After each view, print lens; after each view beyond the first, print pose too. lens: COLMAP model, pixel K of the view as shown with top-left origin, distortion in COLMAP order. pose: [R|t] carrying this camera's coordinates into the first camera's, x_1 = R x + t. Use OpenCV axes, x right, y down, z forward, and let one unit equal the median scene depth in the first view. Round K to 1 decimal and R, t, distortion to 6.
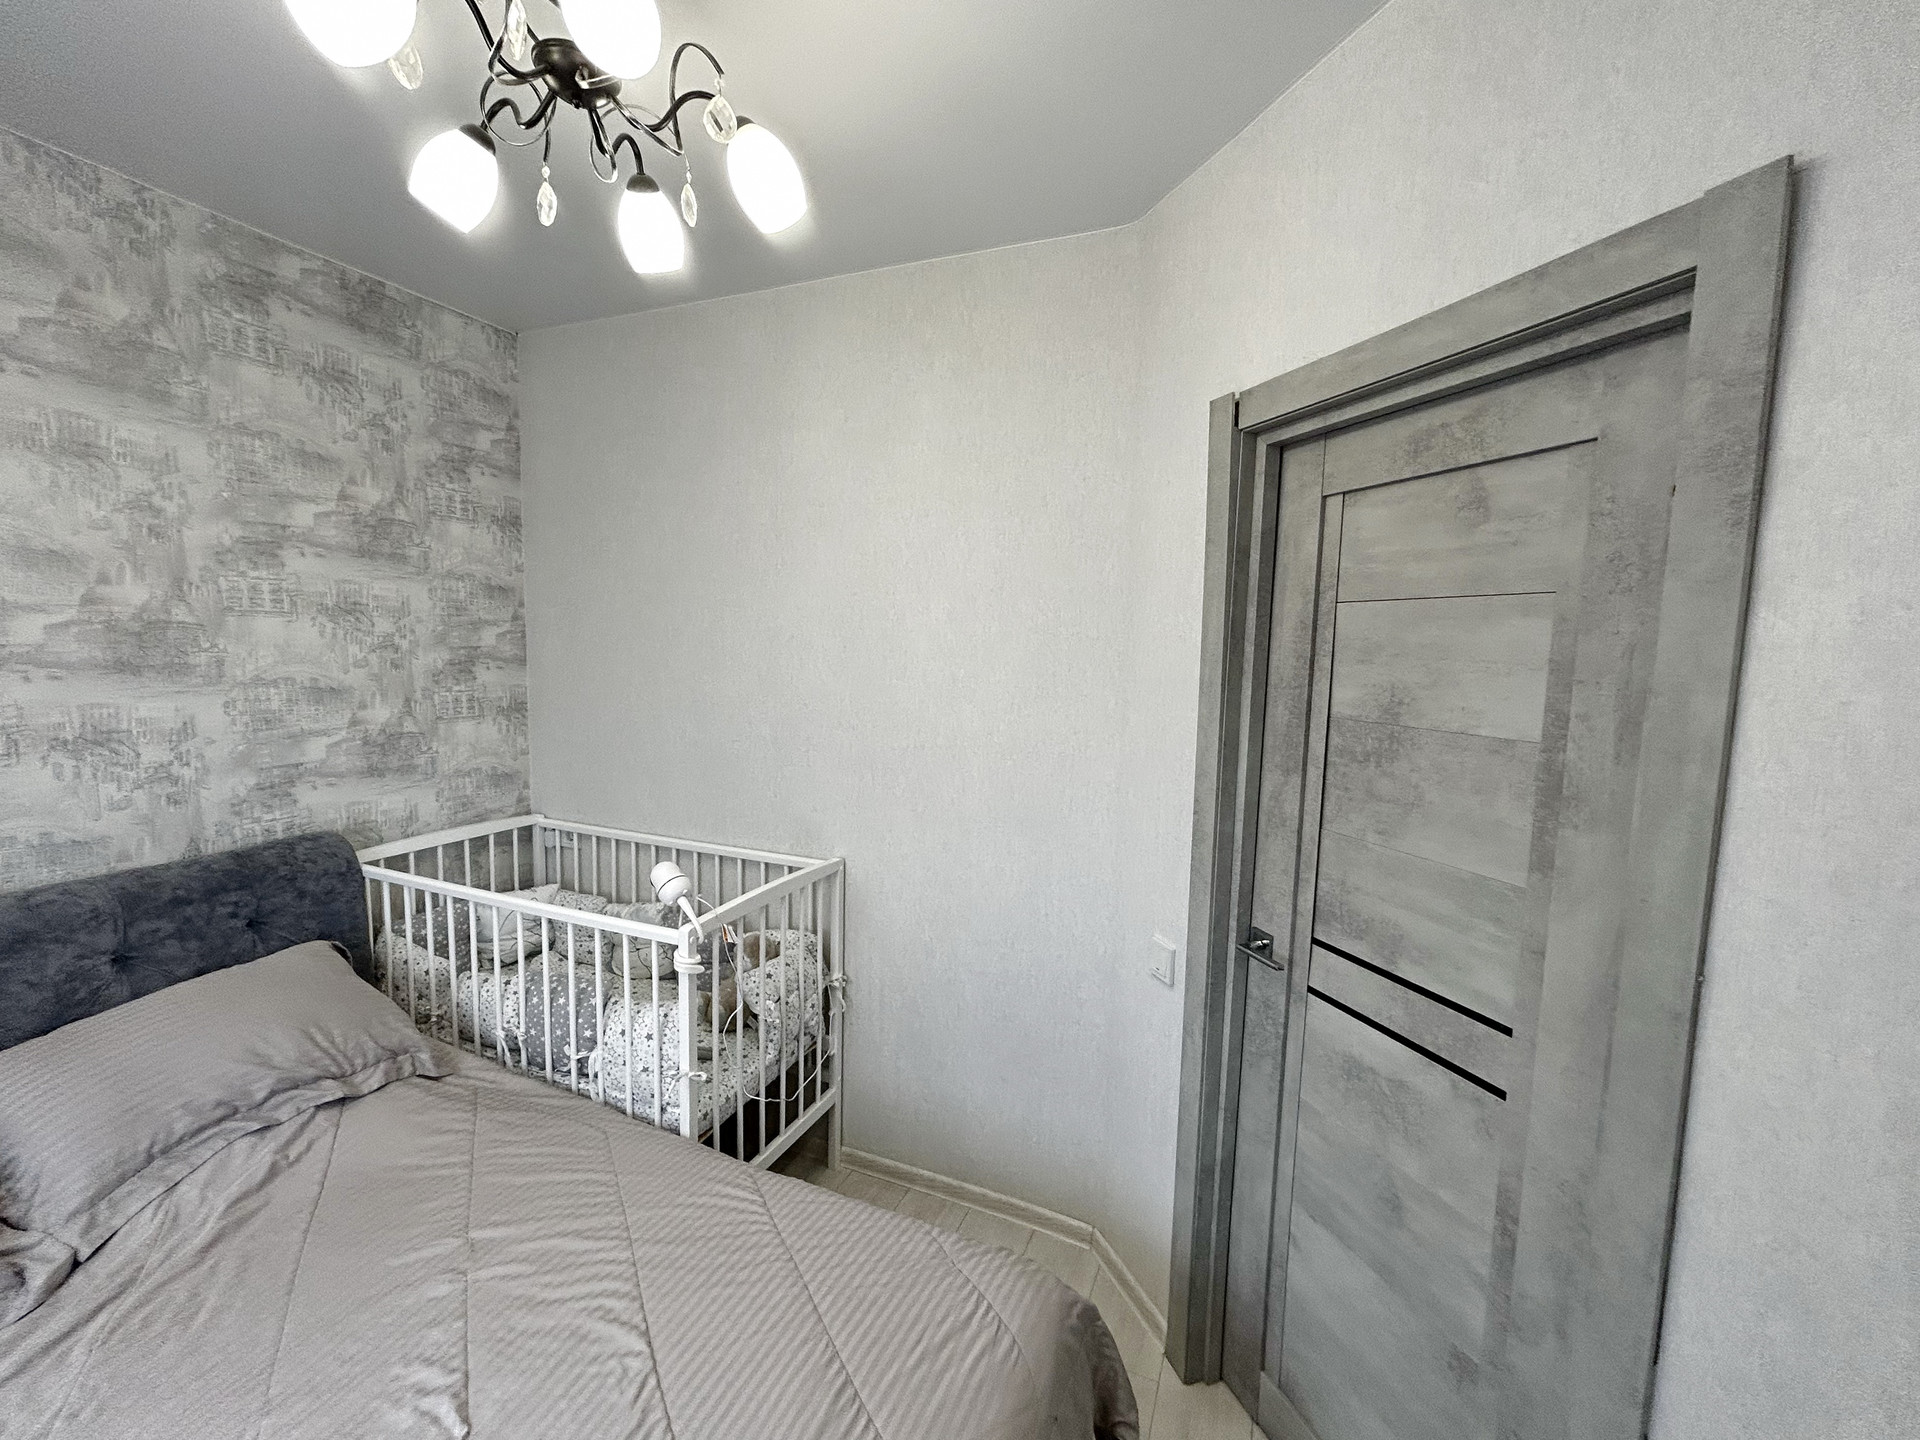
lens RADIAL K [[773.8, 0, 957.5], [0, 773.8, 716.4], [0, 0, 1]] dist [0.001105, 0.000175]
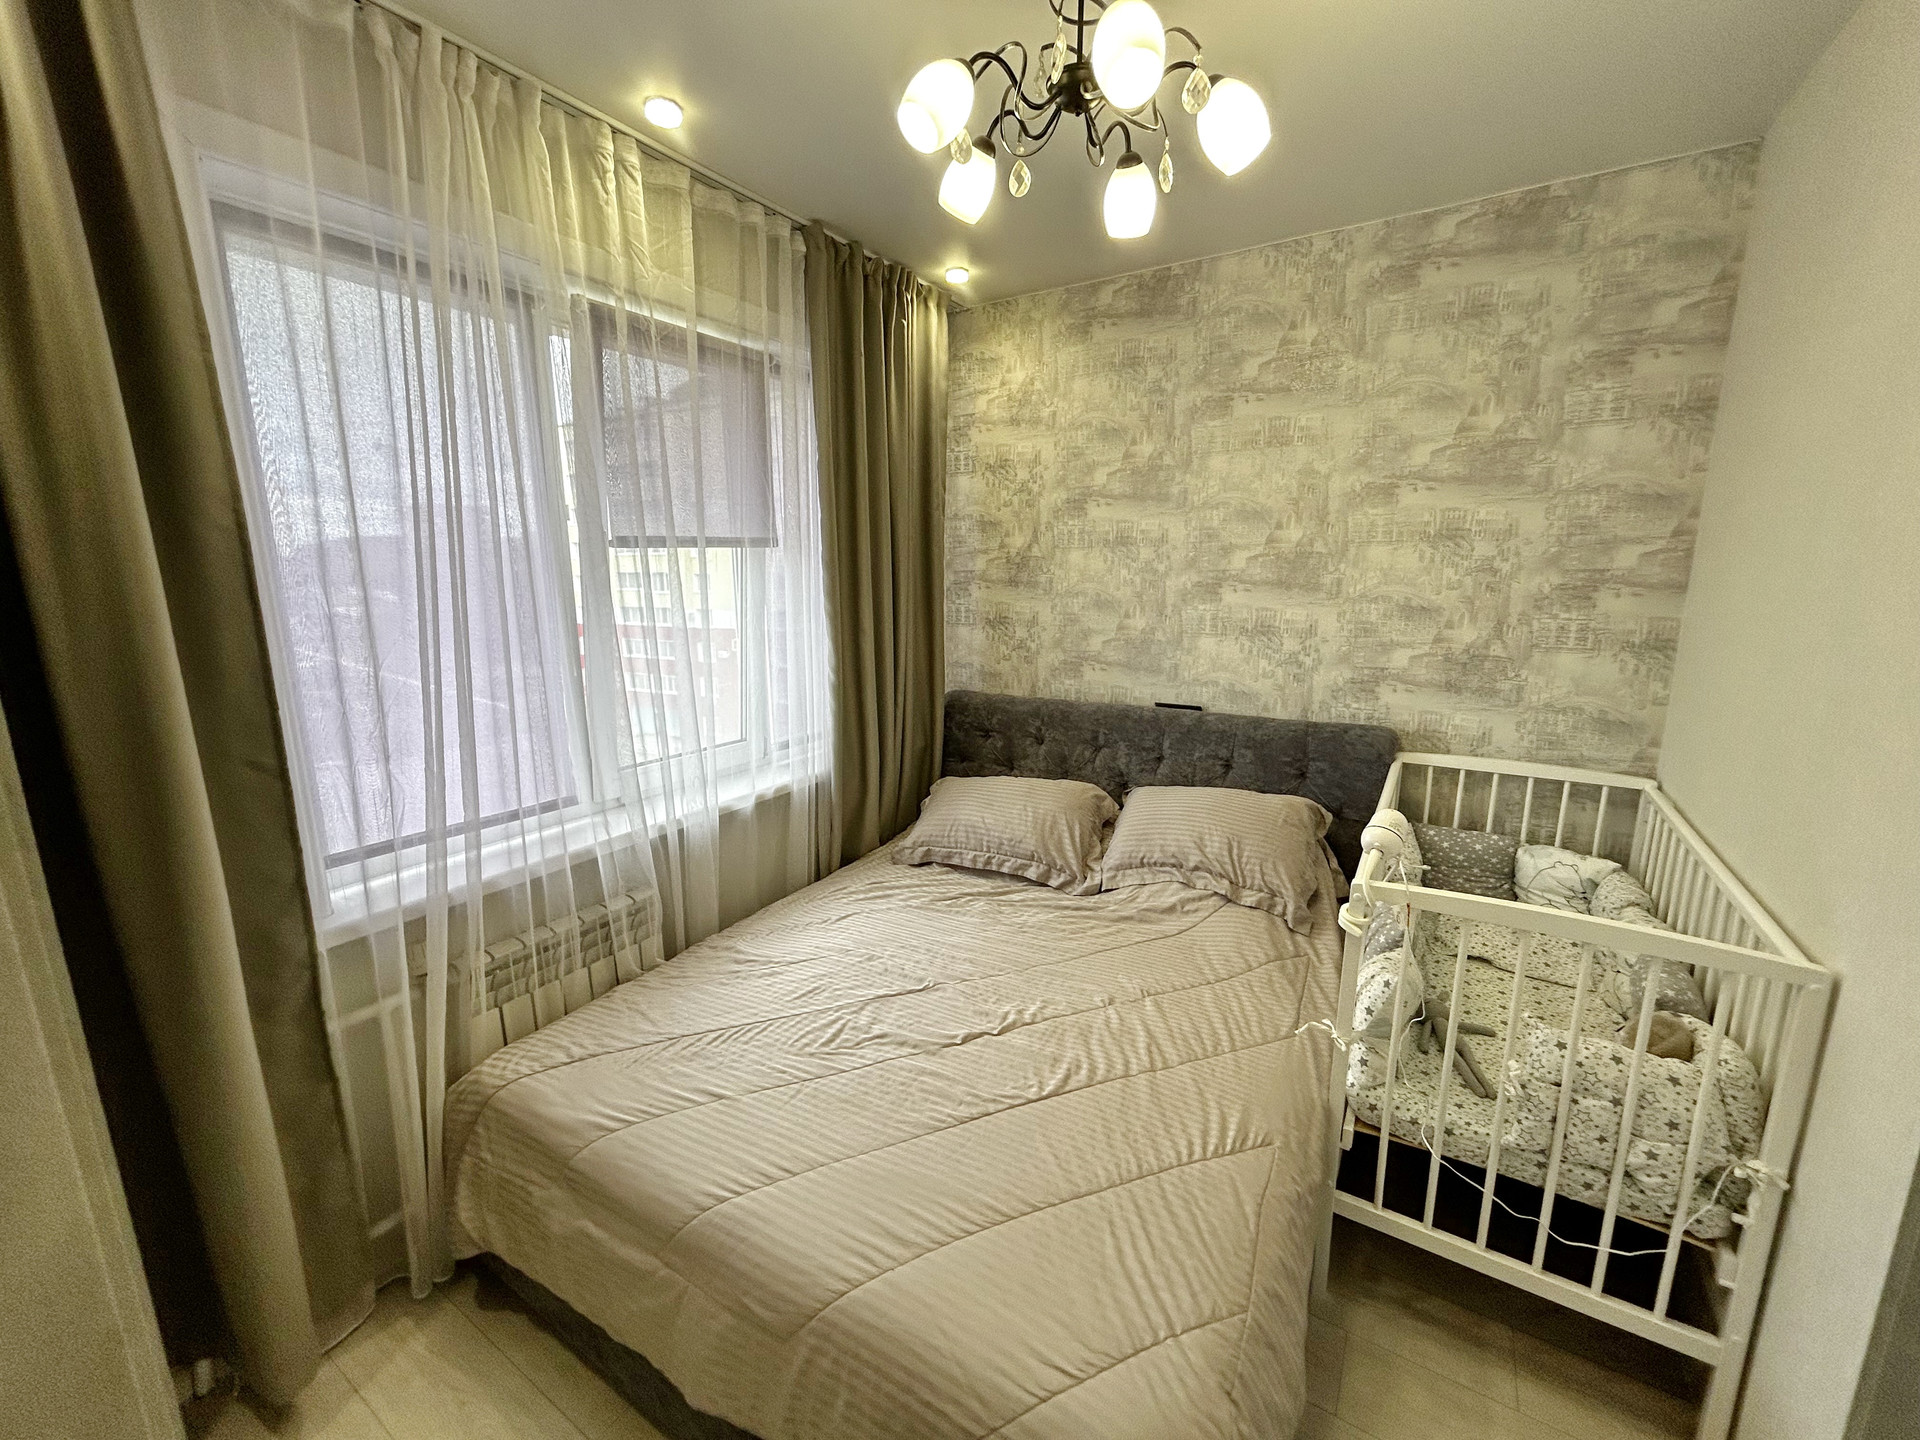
lens RADIAL K [[768.9, 0, 963.7], [0, 768.9, 714.1], [0, 0, 1]] dist [0.000358, 0.000005]
pose [[-0.142507, 0.165632, -0.975837, 0.444025], [-0.093161, 0.979278, 0.179821, -0.024279], [0.985400, 0.116536, -0.124124, 0.528097]]
